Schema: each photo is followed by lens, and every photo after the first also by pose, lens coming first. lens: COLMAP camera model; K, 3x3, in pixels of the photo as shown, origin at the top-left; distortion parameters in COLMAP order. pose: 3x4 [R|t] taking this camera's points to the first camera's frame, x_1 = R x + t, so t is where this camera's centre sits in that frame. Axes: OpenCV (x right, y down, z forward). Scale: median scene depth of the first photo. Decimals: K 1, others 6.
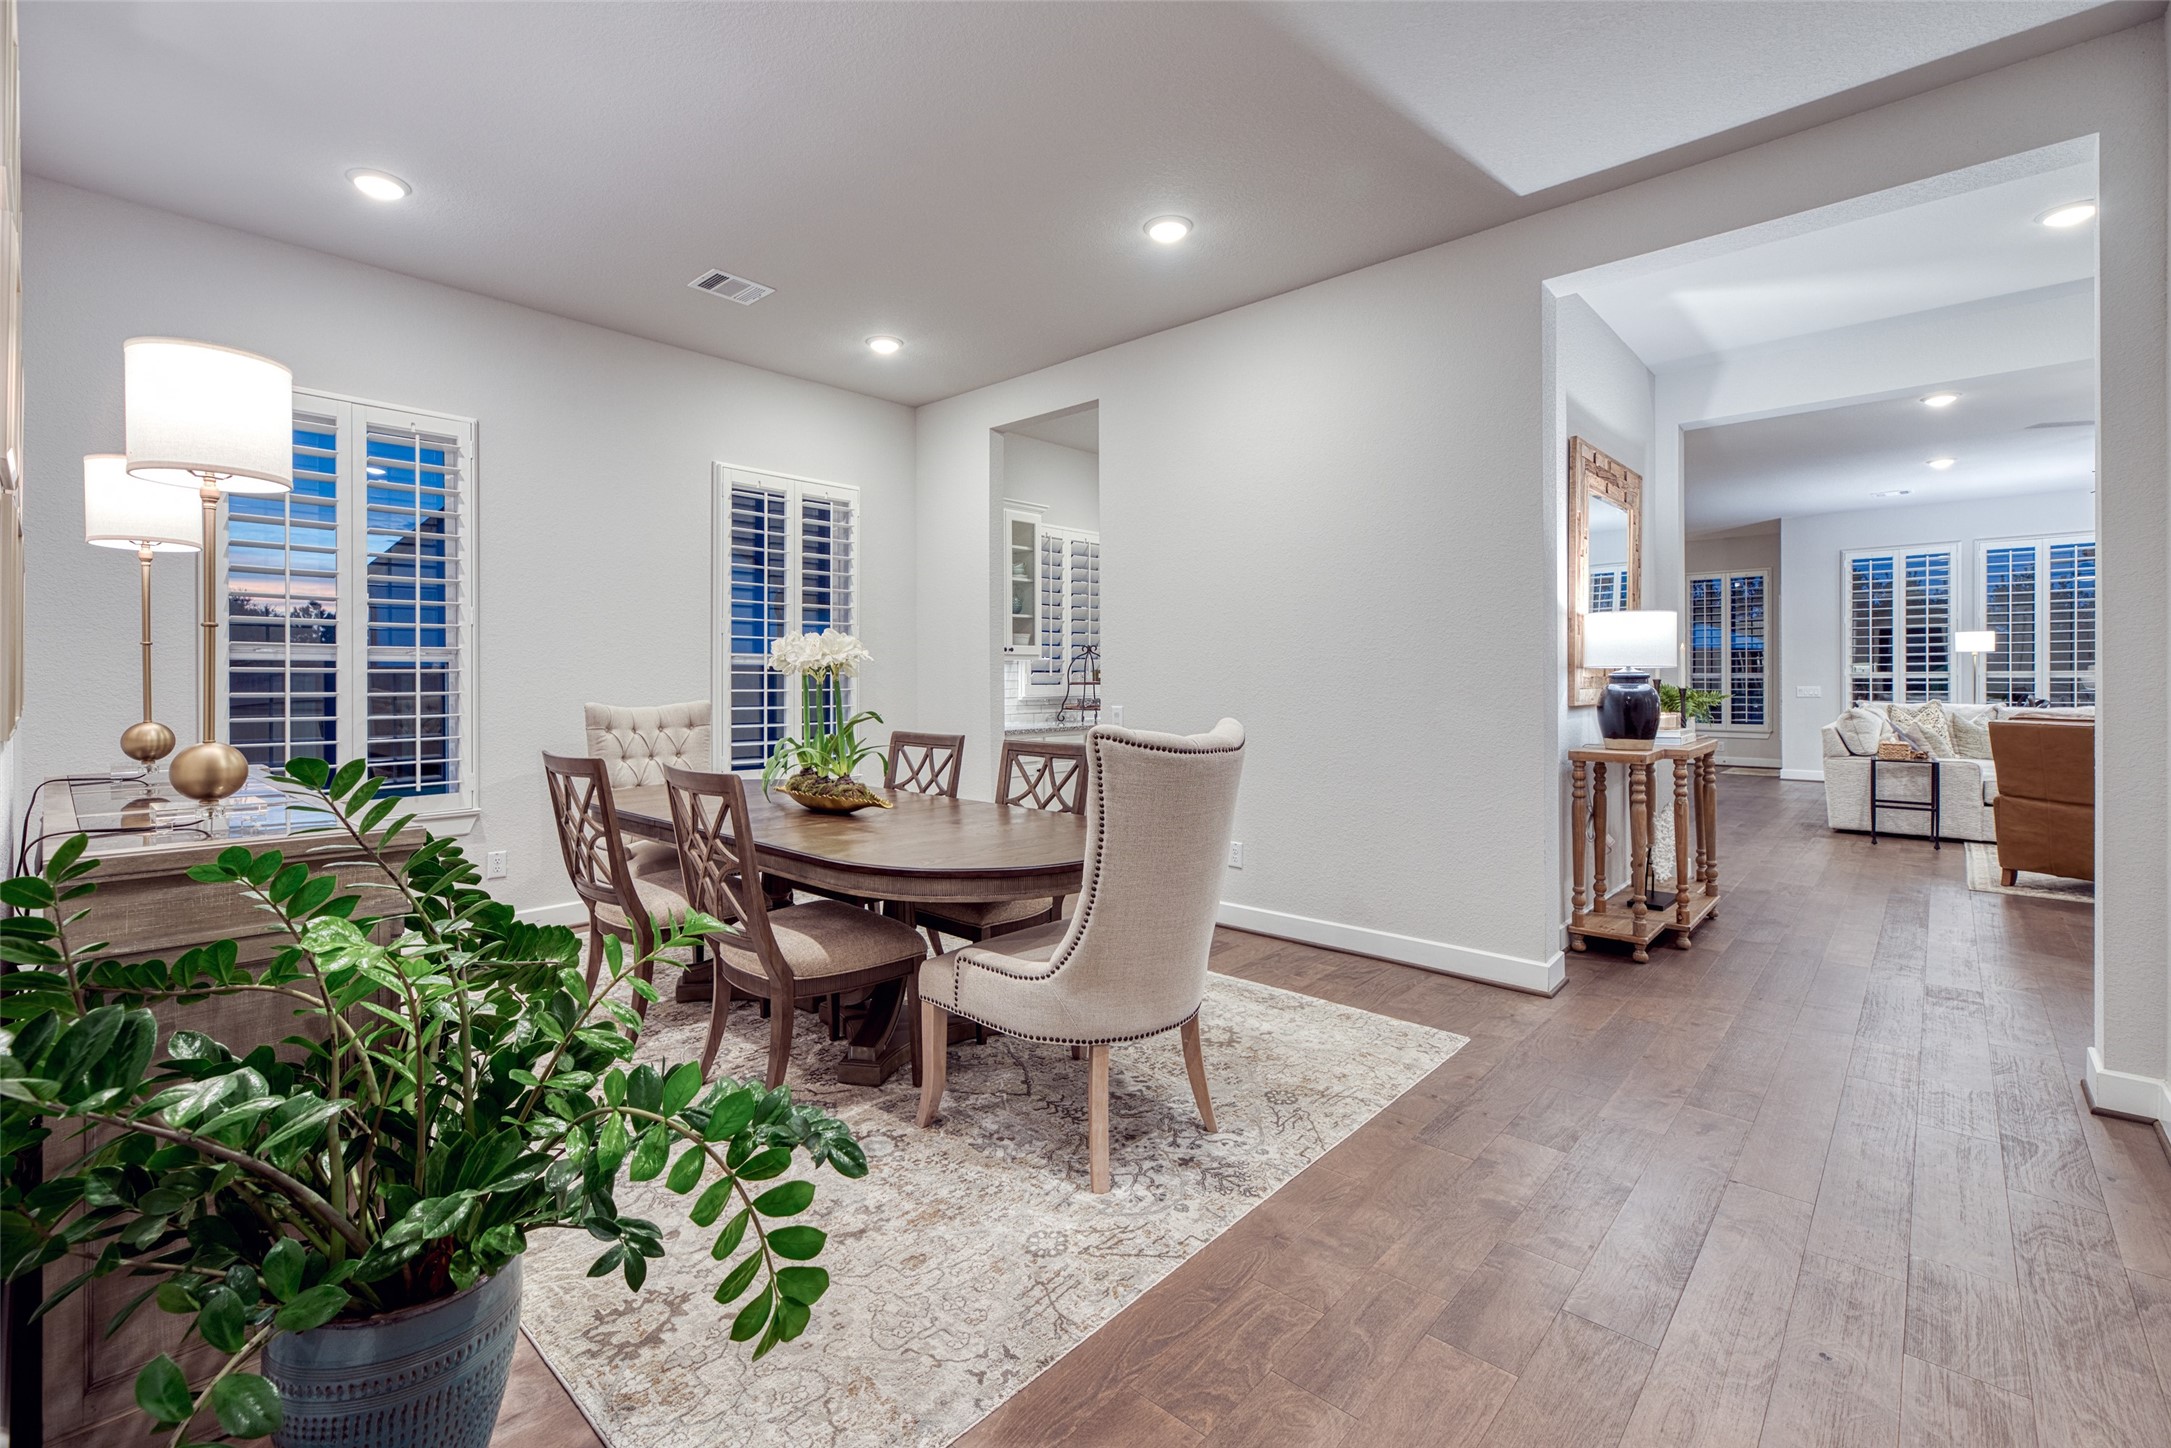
lens RADIAL K [[892.9, 0, 1101.8], [0, 892.9, 681.6], [0, 0, 1]] dist [0.001265, -0.000245]
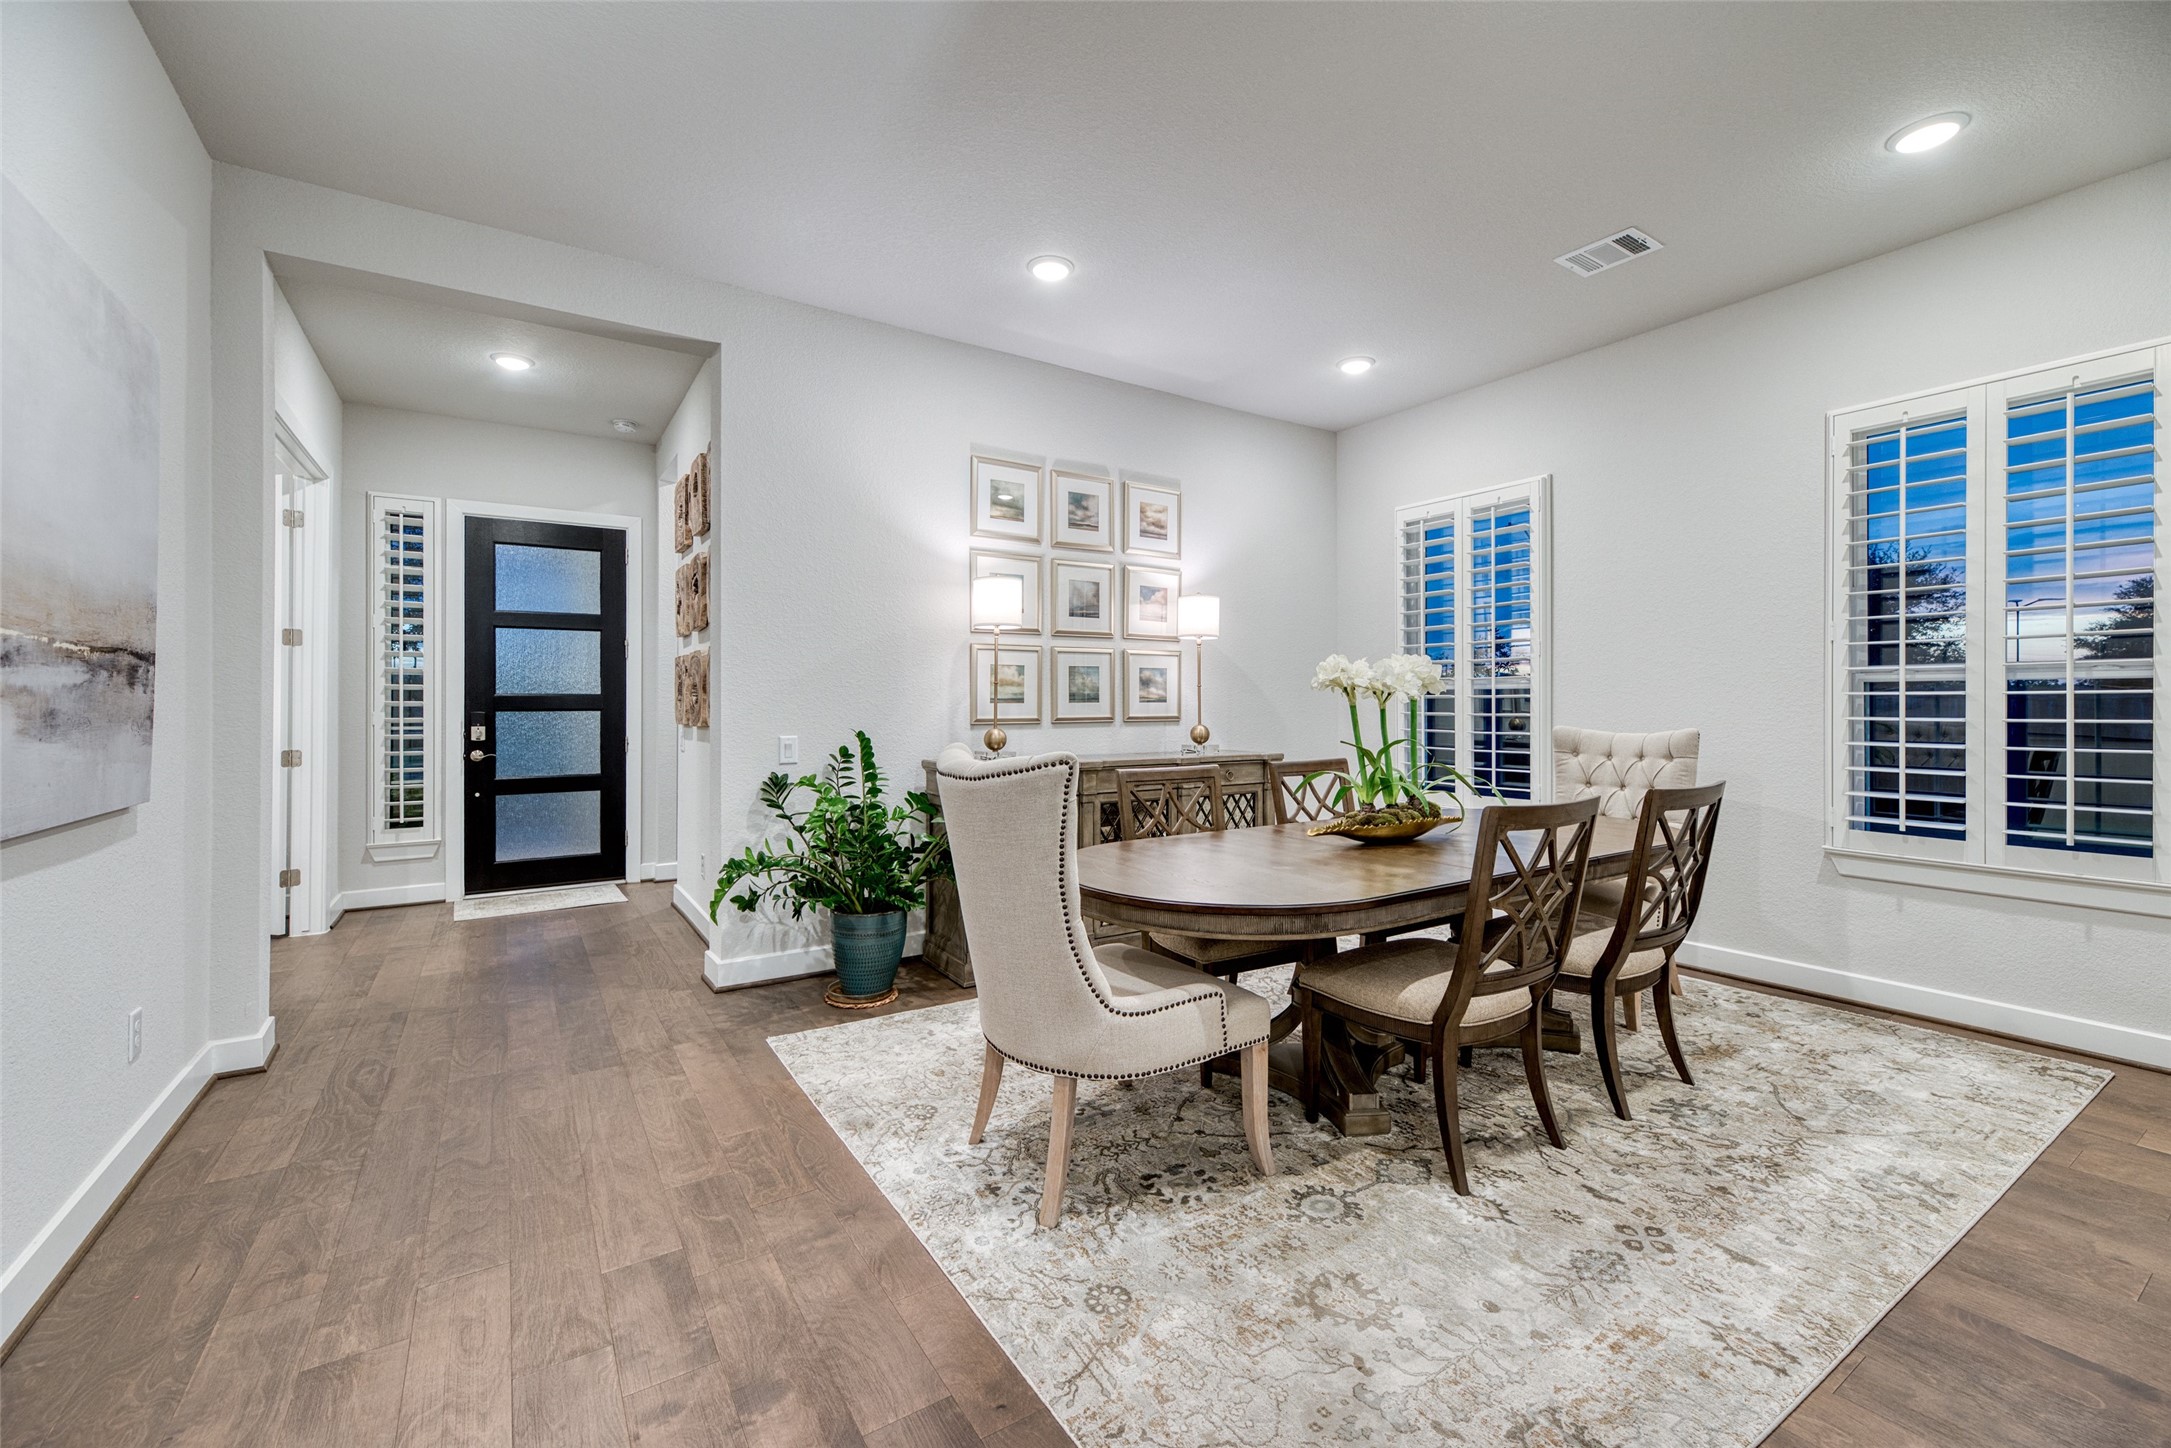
lens RADIAL K [[887.0, 0, 1082.0], [0, 887.0, 699.1], [0, 0, 1]] dist [0.000544, -0.000046]
pose [[-0.243481, -0.005243, -0.969891, 0.645881], [-0.001921, 0.999986, -0.004923, -0.001807], [0.969904, 0.000665, -0.243488, 0.839511]]
